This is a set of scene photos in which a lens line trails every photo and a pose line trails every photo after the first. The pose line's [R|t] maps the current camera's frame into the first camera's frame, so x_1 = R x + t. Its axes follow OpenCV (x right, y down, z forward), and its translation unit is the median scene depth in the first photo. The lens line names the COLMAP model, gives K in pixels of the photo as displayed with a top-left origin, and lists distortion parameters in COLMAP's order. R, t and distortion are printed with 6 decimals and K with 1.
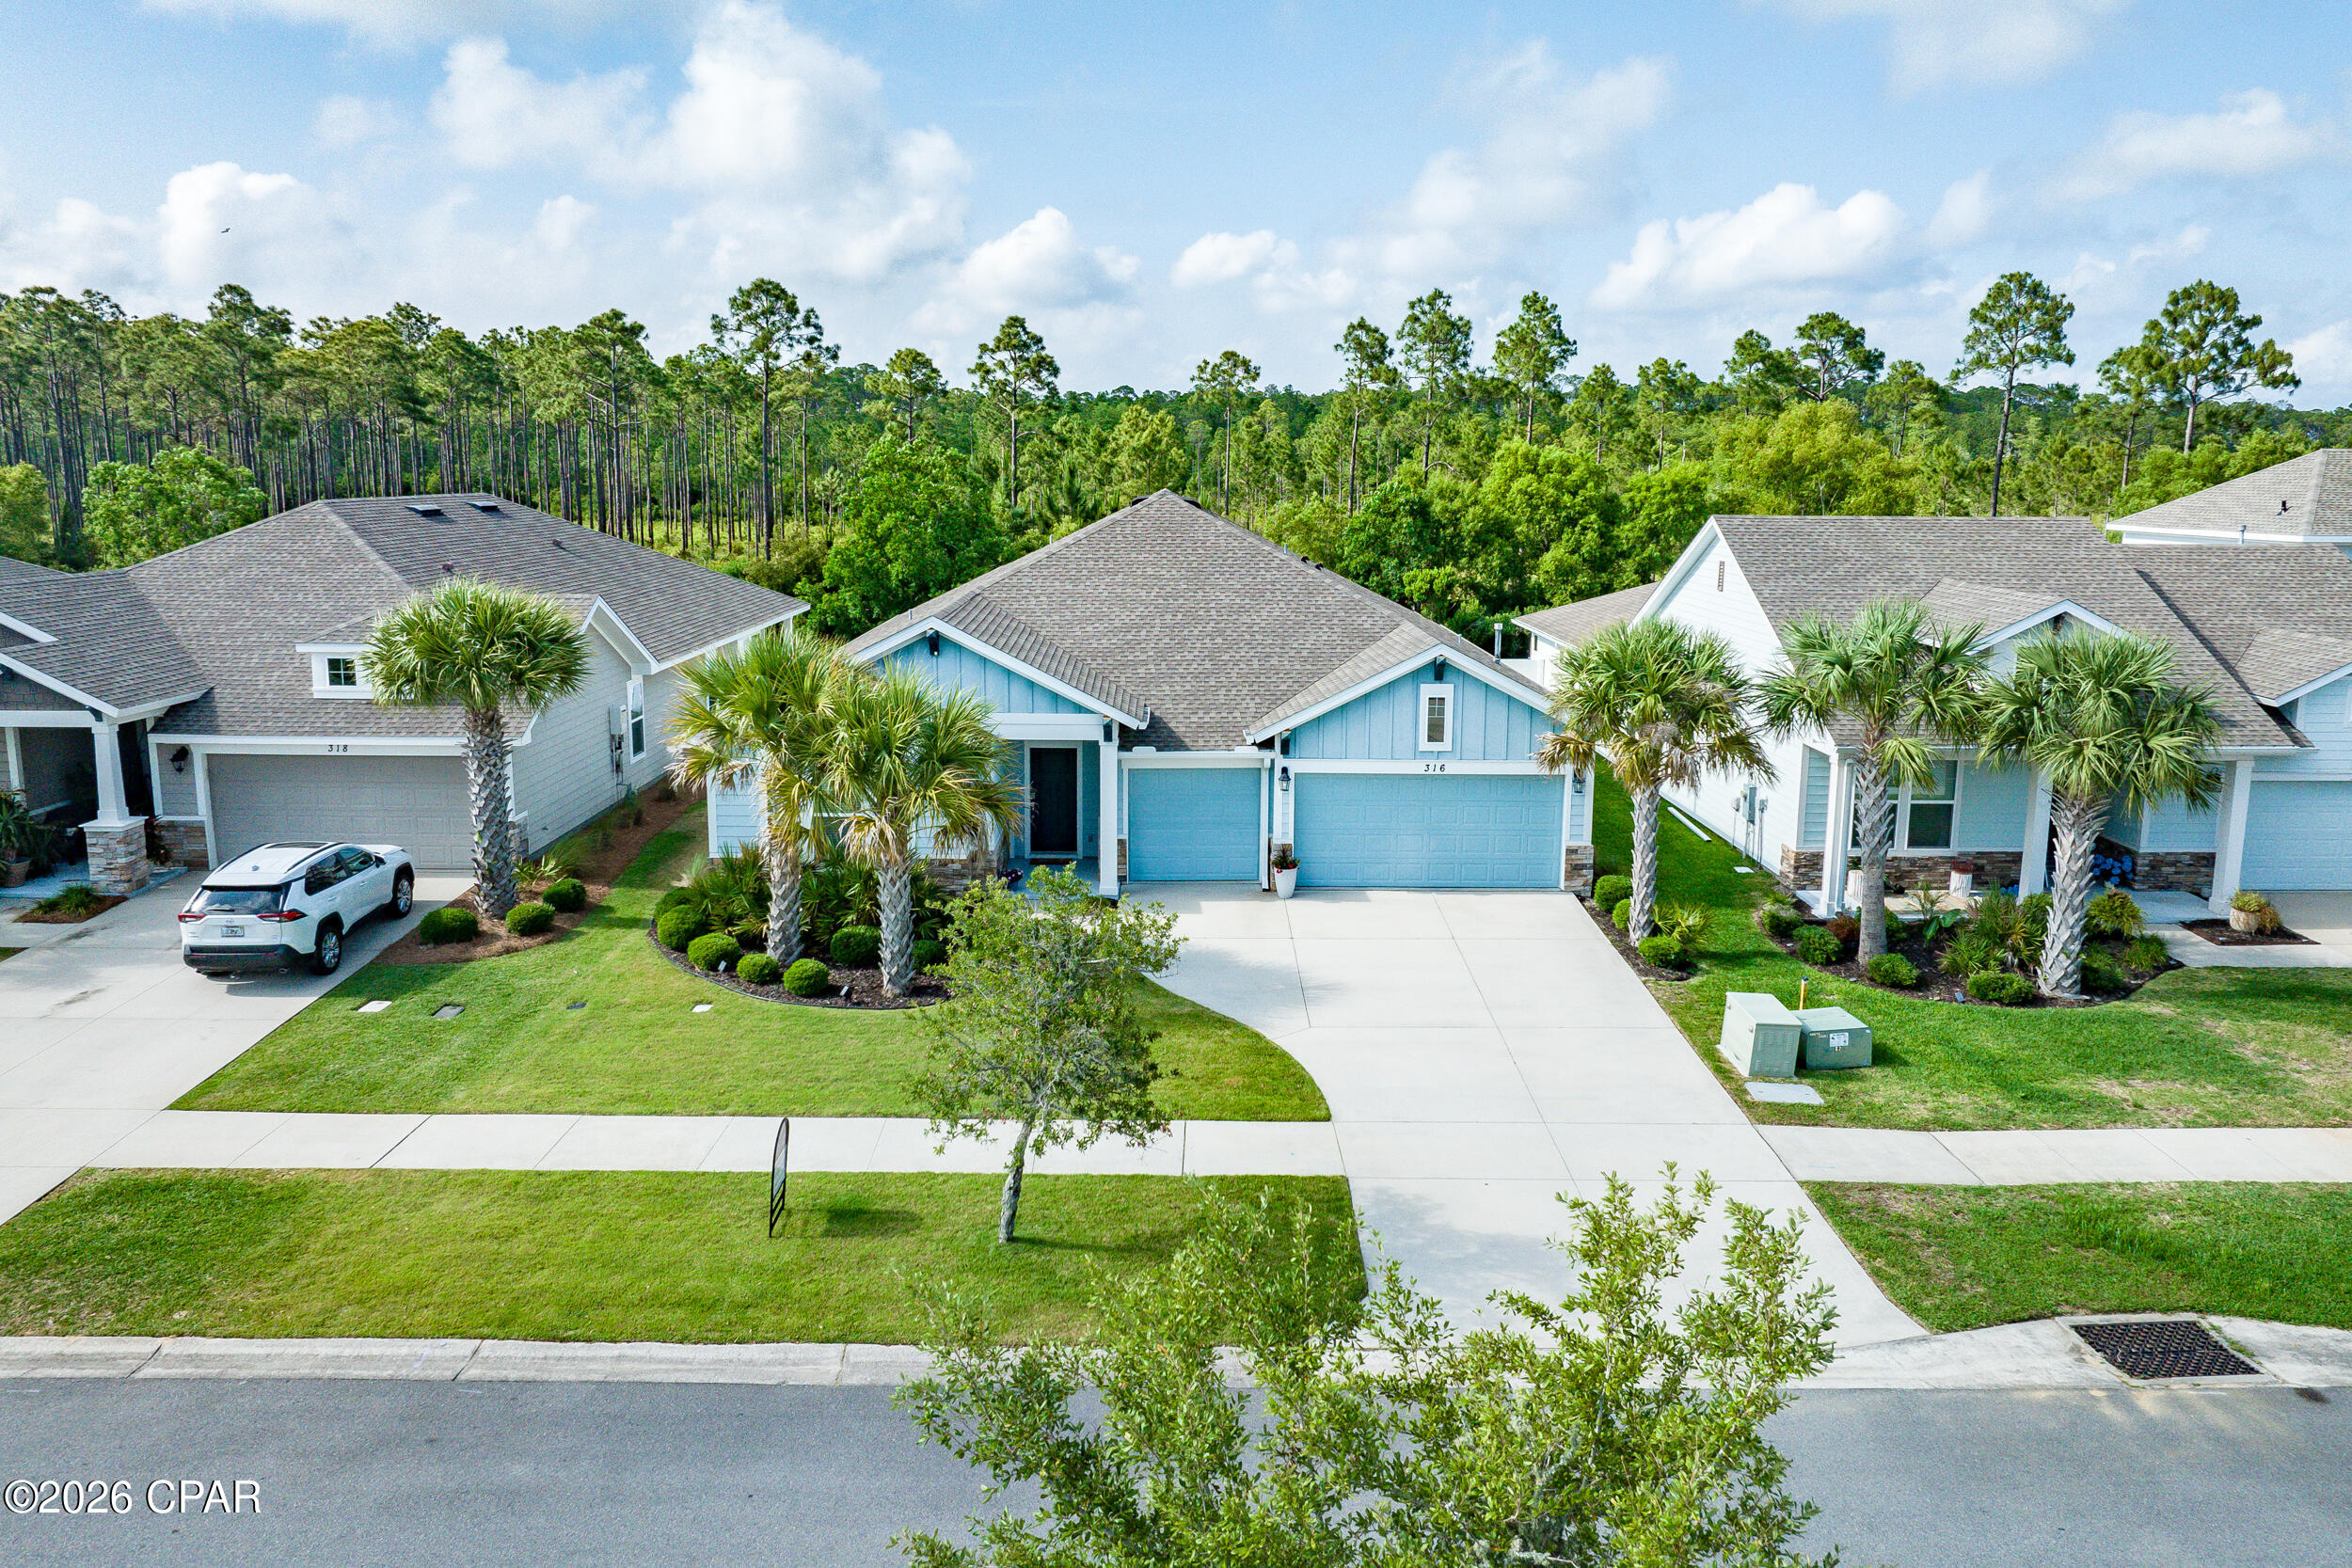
lens RADIAL K [[1622.8, 0, 1186.1], [0, 1622.8, 760.0], [0, 0, 1]] dist [0.005809, -0.023097]
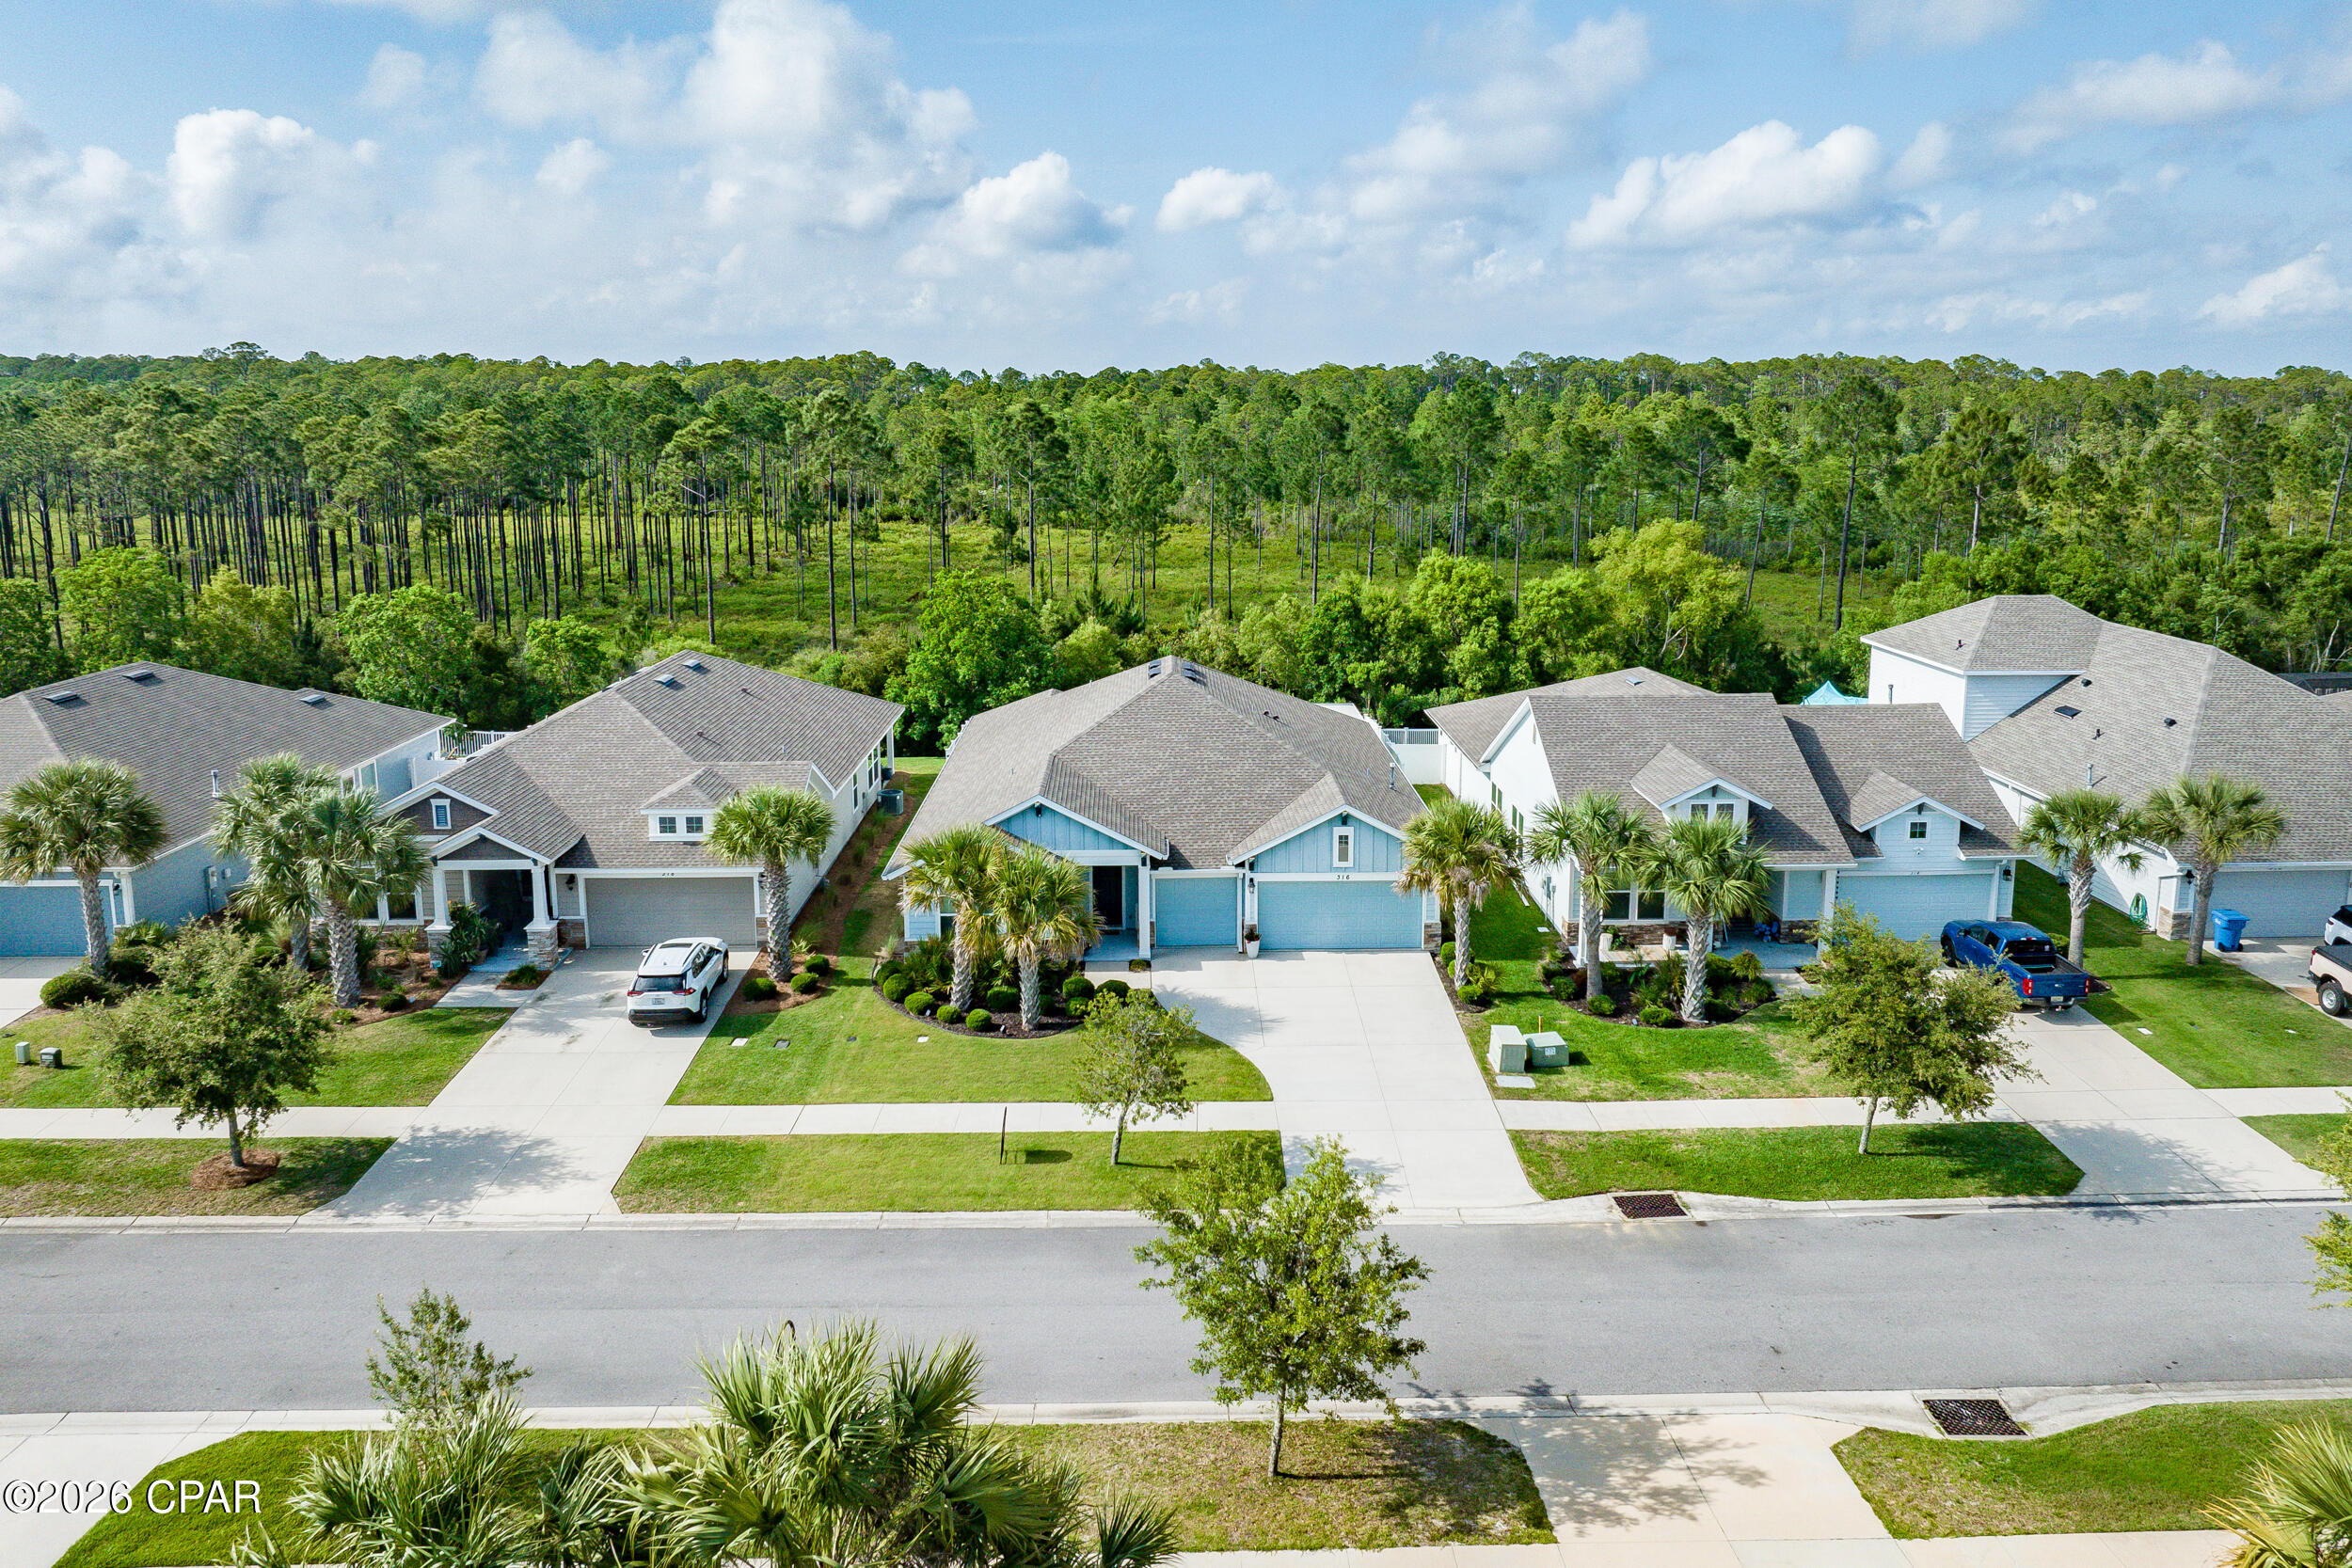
lens RADIAL K [[1622.8, 0, 1190.6], [0, 1622.8, 718.8], [0, 0, 1]] dist [0.005809, -0.023097]
pose [[0.999879, -0.011766, 0.010148, -0.015488], [0.011667, 0.999884, 0.009771, -0.174708], [-0.010262, -0.009651, 0.999901, -0.639252]]
